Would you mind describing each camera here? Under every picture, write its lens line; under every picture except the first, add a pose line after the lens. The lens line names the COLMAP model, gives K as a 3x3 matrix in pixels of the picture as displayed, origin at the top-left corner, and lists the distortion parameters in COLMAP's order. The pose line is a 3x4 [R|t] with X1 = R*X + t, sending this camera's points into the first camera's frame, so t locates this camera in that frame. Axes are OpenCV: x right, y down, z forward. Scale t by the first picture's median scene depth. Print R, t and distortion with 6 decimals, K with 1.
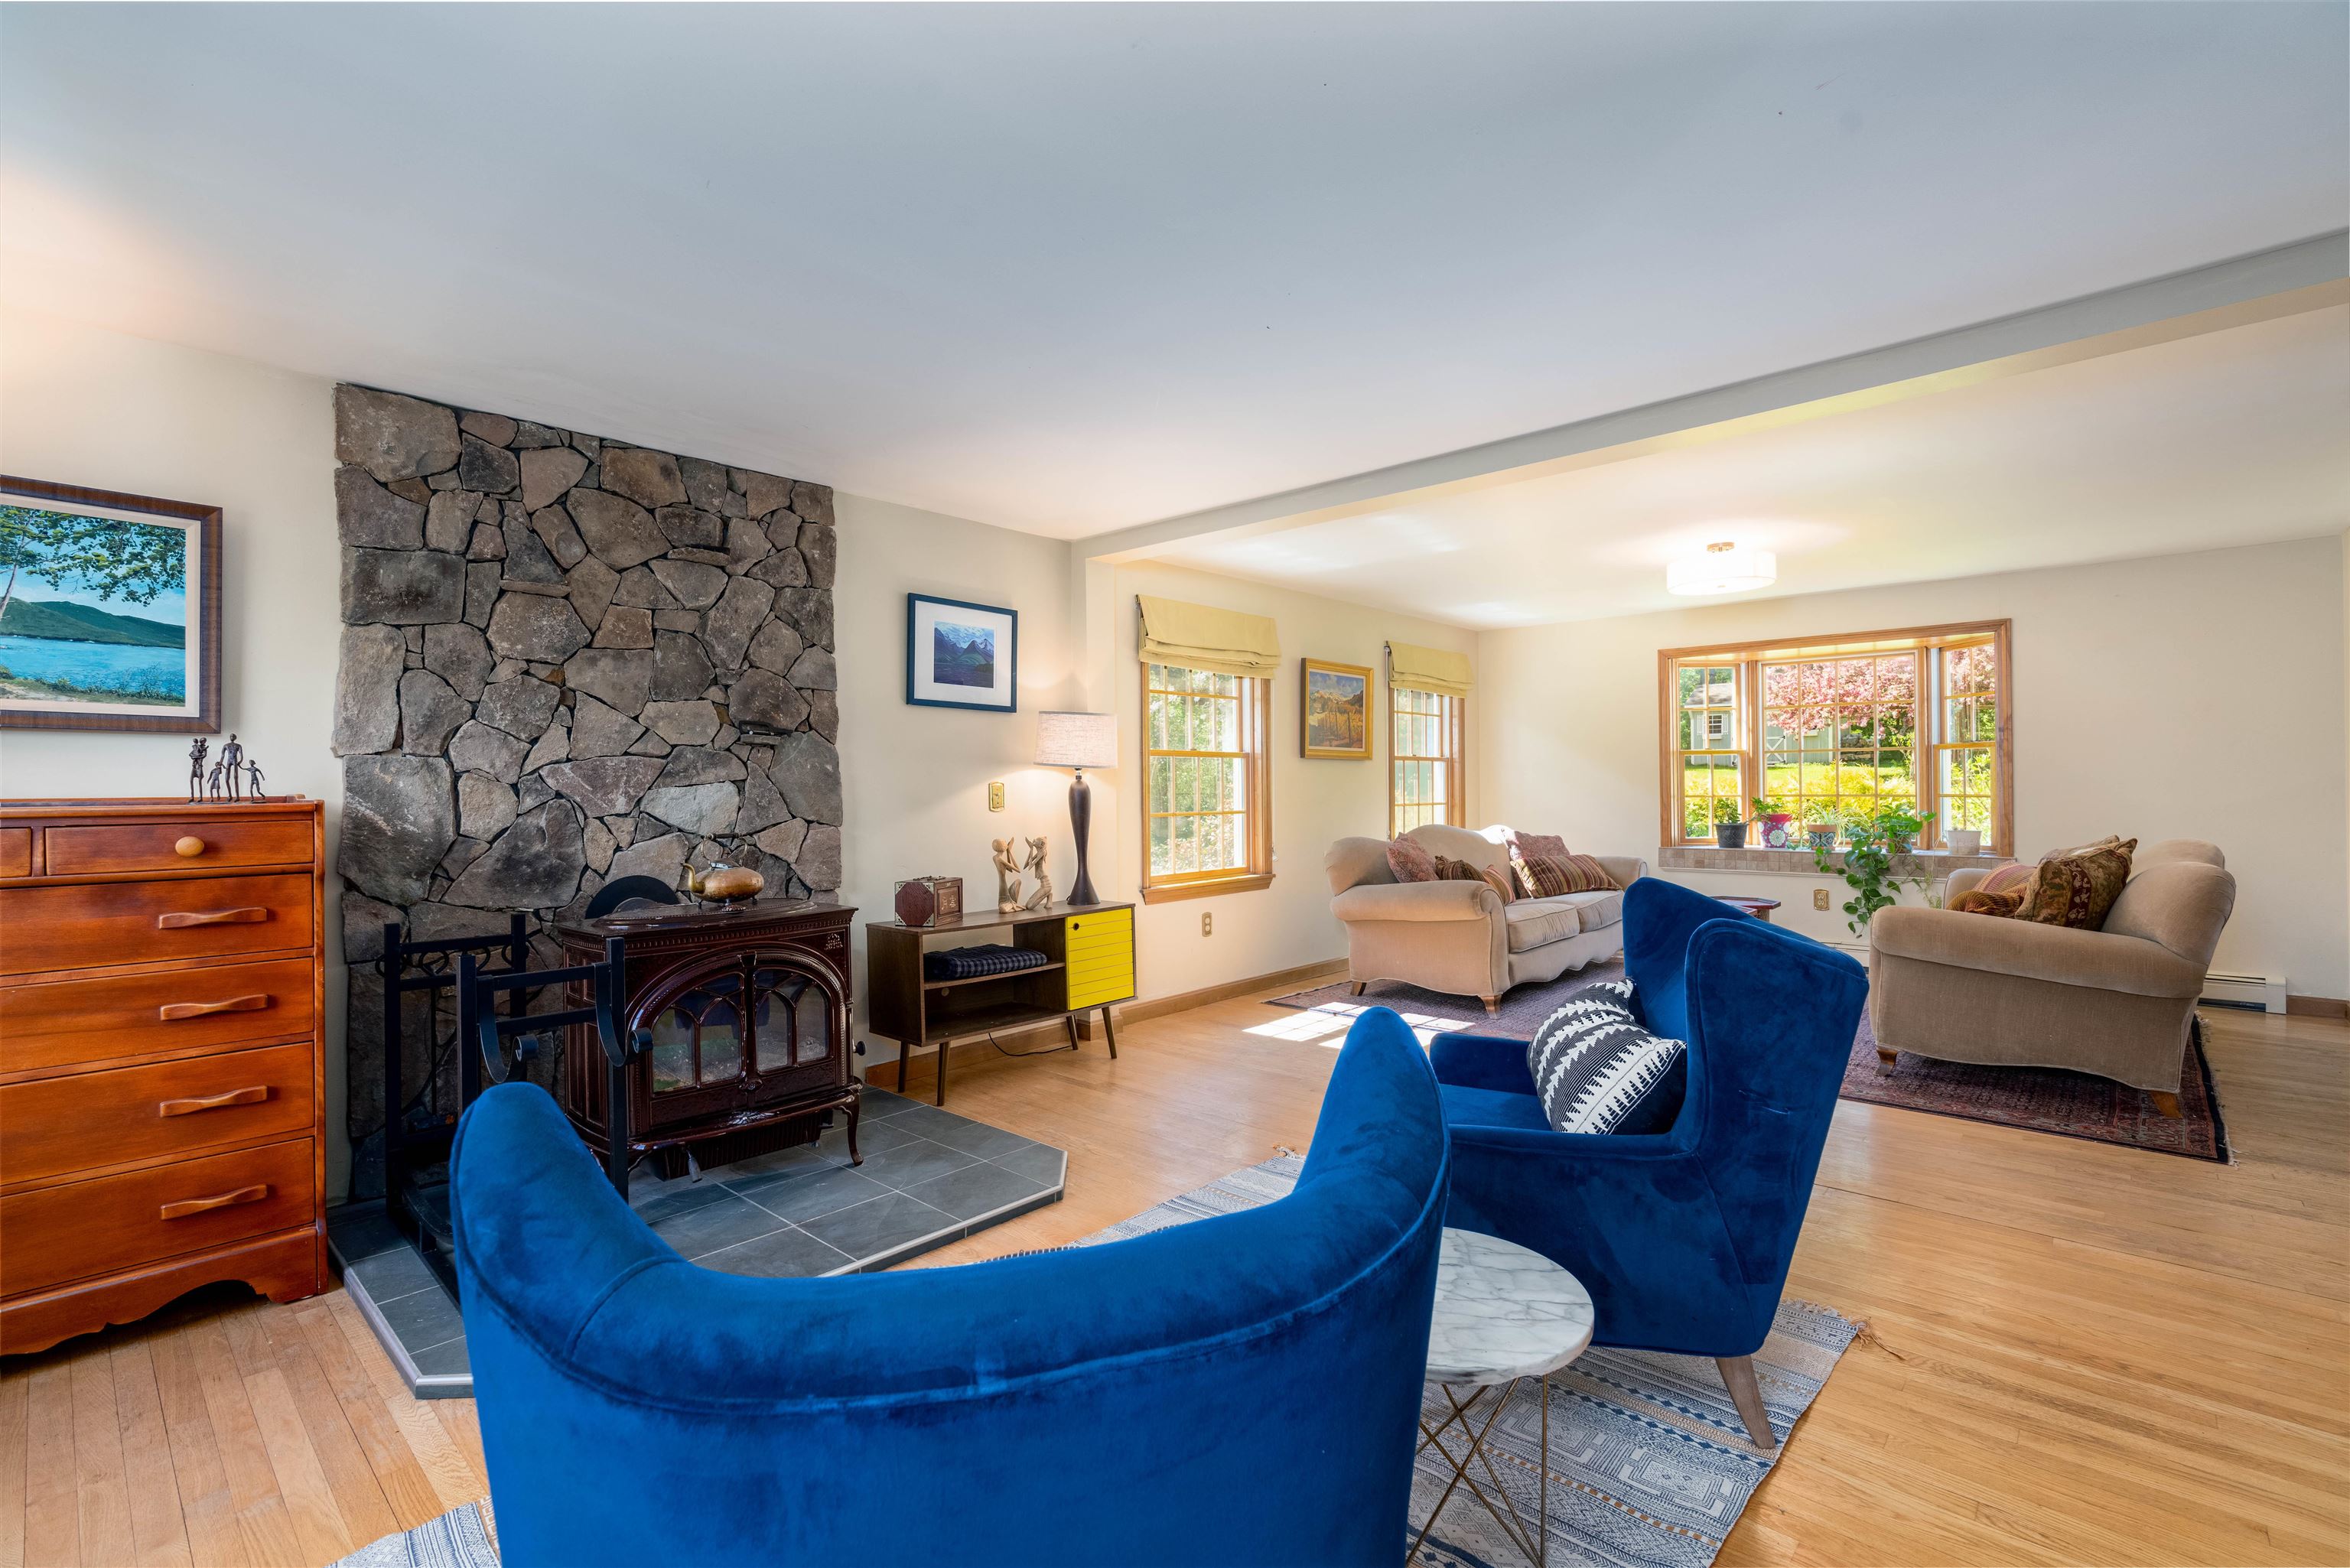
lens RADIAL K [[1034.5, 0, 1175.0], [0, 1034.5, 784.0], [0, 0, 1]] dist [-0.000447, -0.000031]
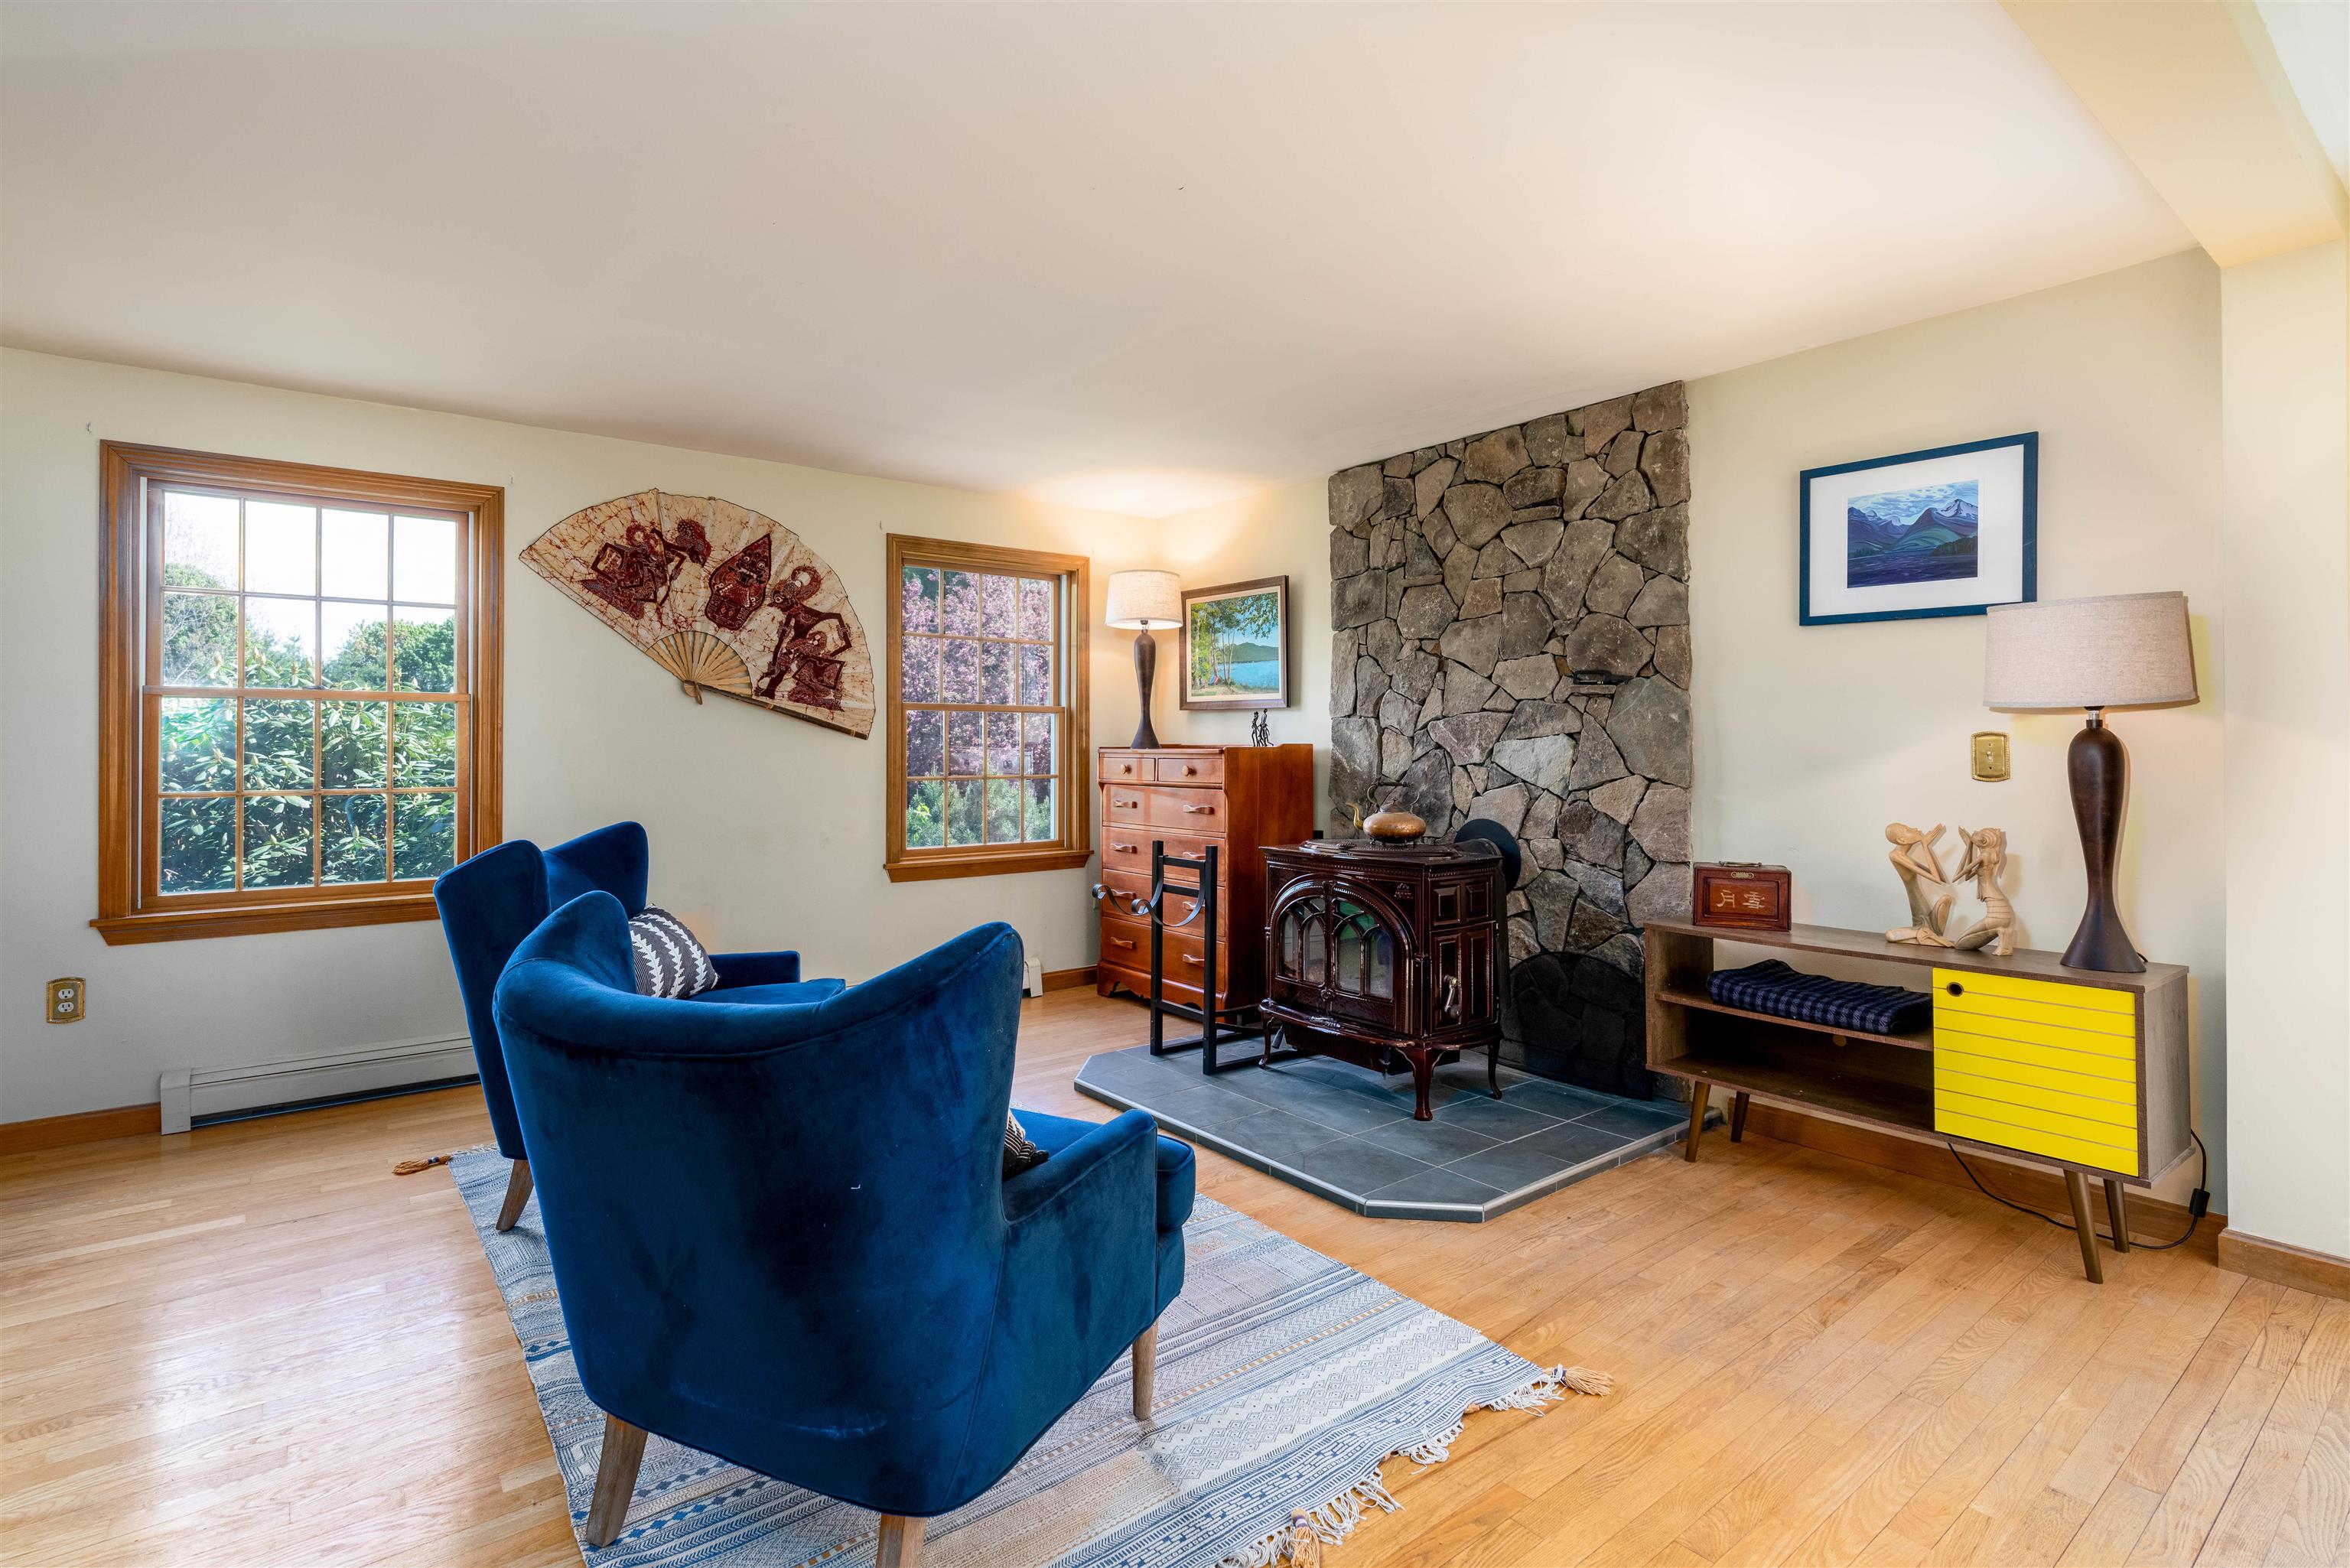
lens RADIAL K [[1139.4, 0, 1170.7], [0, 1139.4, 741.8], [0, 0, 1]] dist [-0.006990, -0.000098]
pose [[-0.162276, 0.005882, -0.986728, 0.733988], [0.003282, 0.999980, 0.005421, -0.002392], [0.986740, -0.002359, -0.162292, 0.852053]]
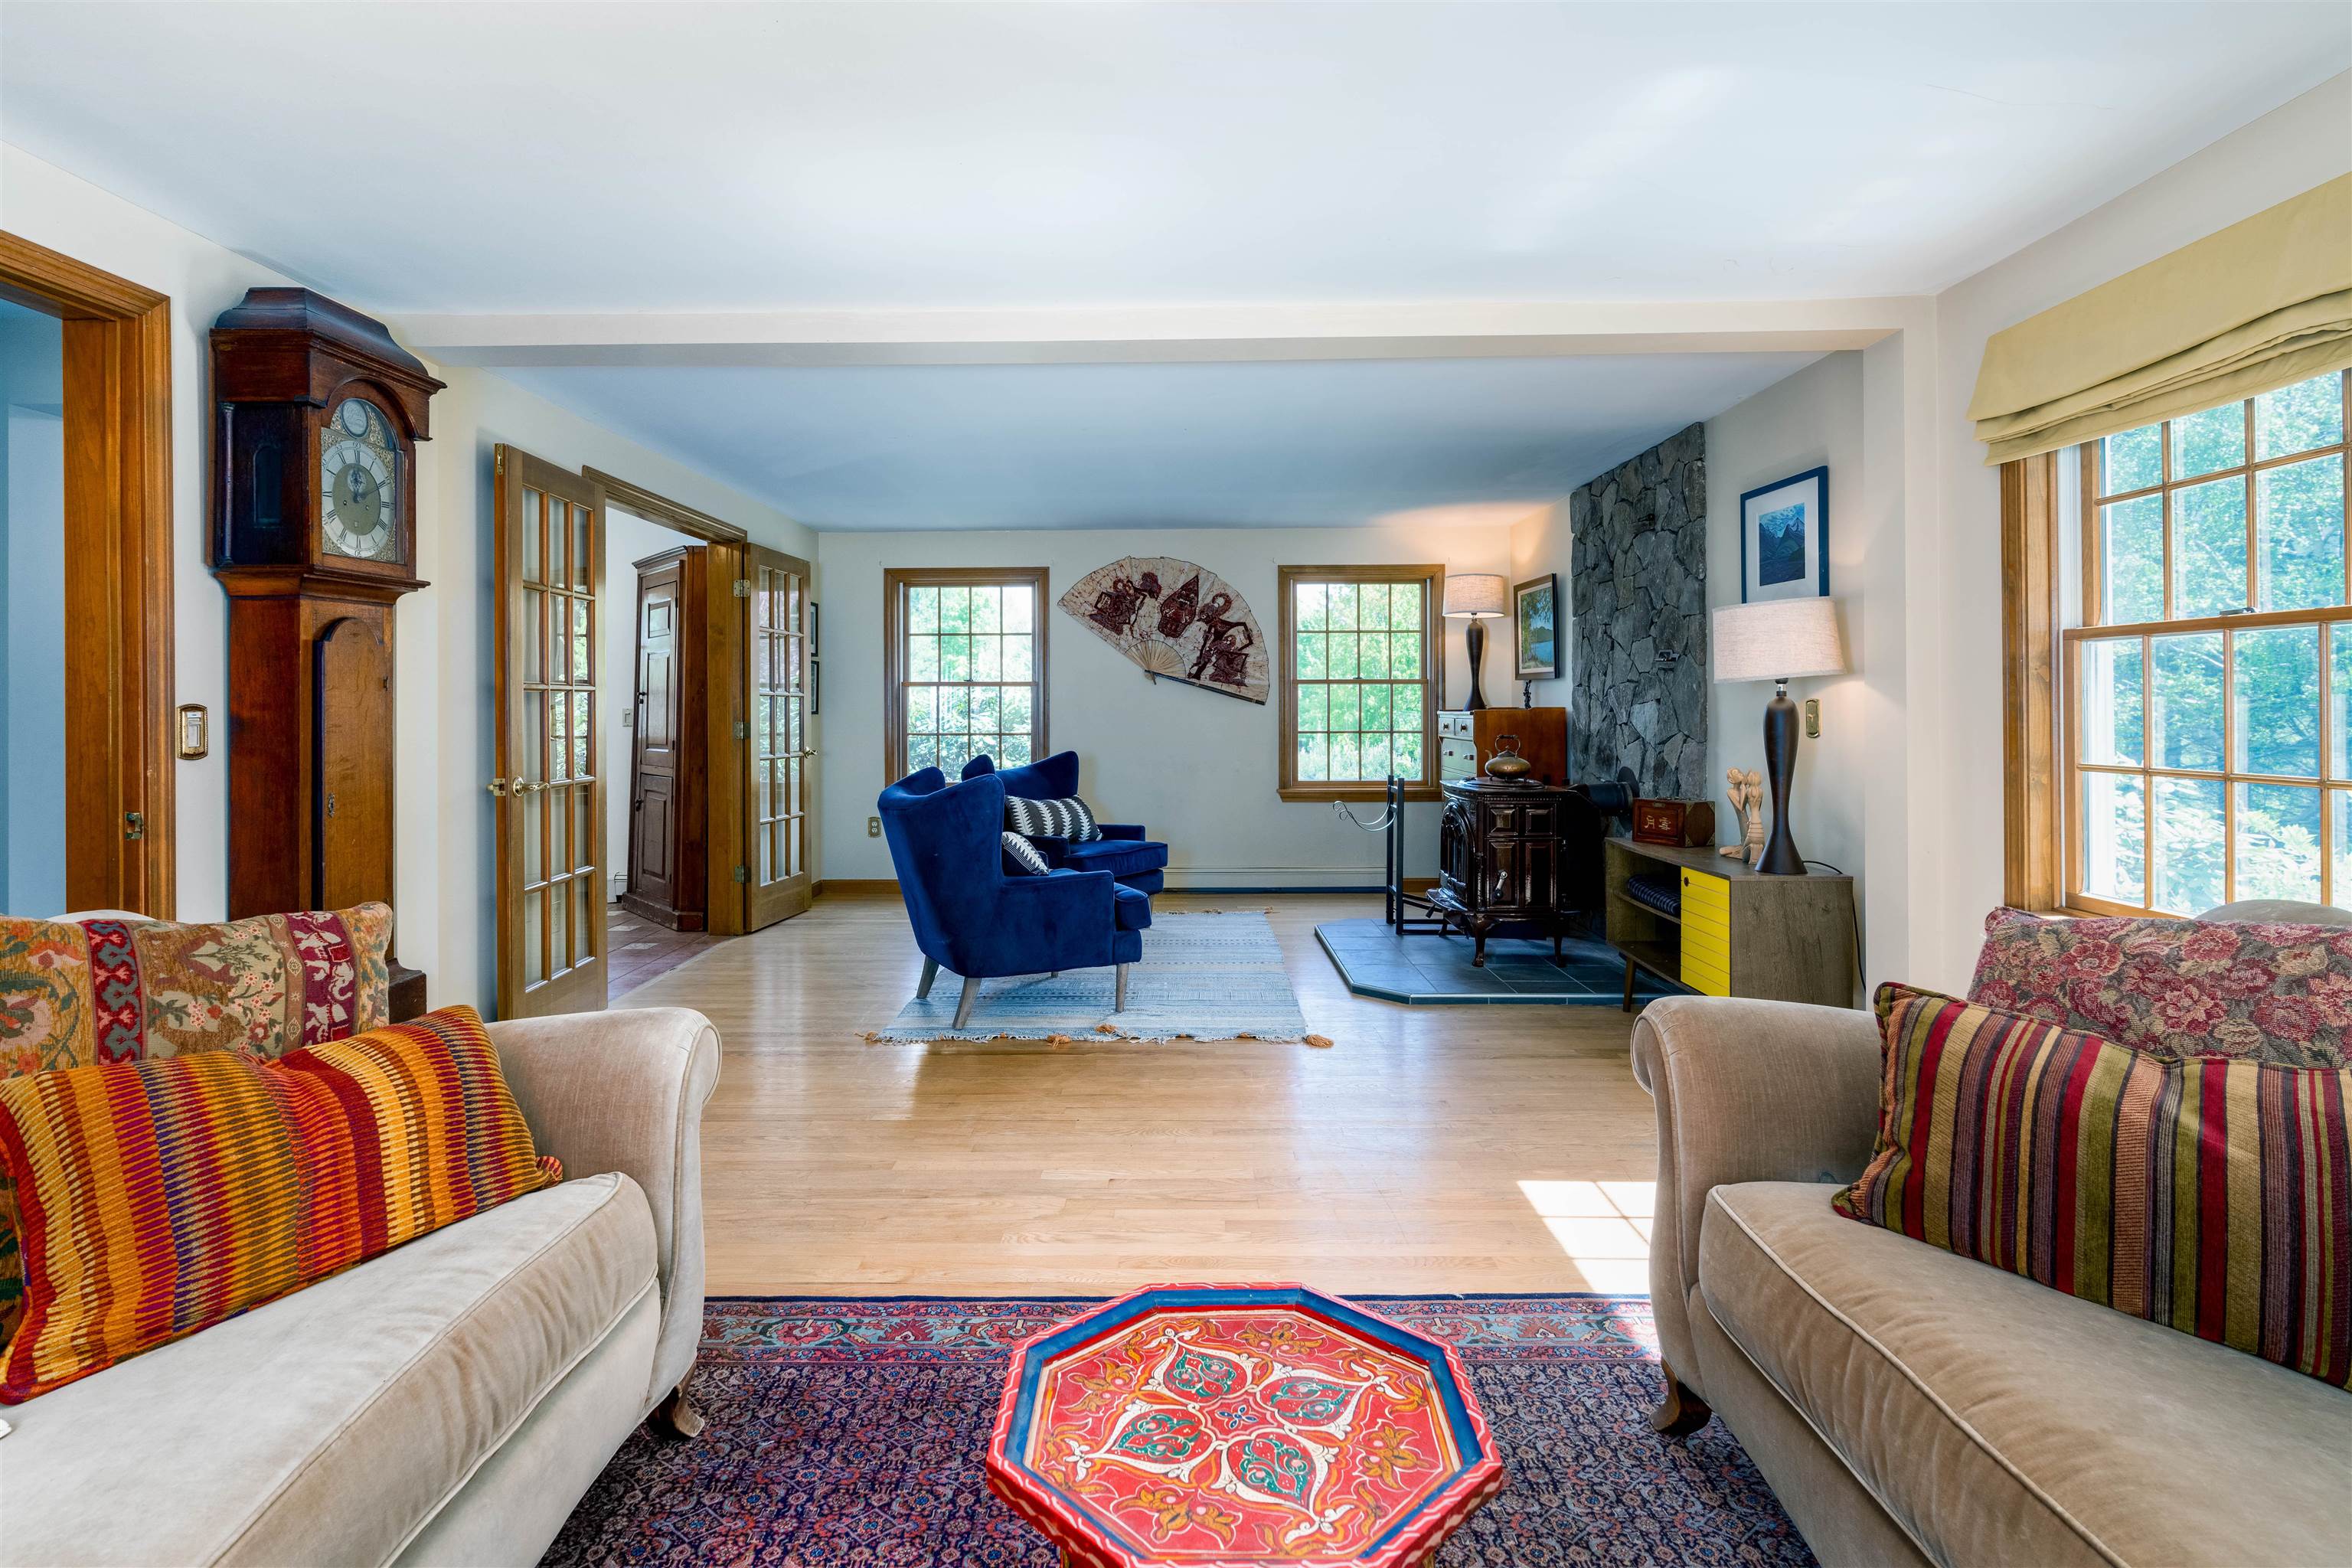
lens RADIAL K [[1242.7, 0, 1181.6], [0, 1242.7, 705.8], [0, 0, 1]] dist [-0.001668, 0.000209]
pose [[-0.738424, 0.009981, -0.674263, 1.055858], [0.010360, 0.999940, 0.003456, -0.007179], [0.674257, -0.004433, -0.738484, 1.816691]]
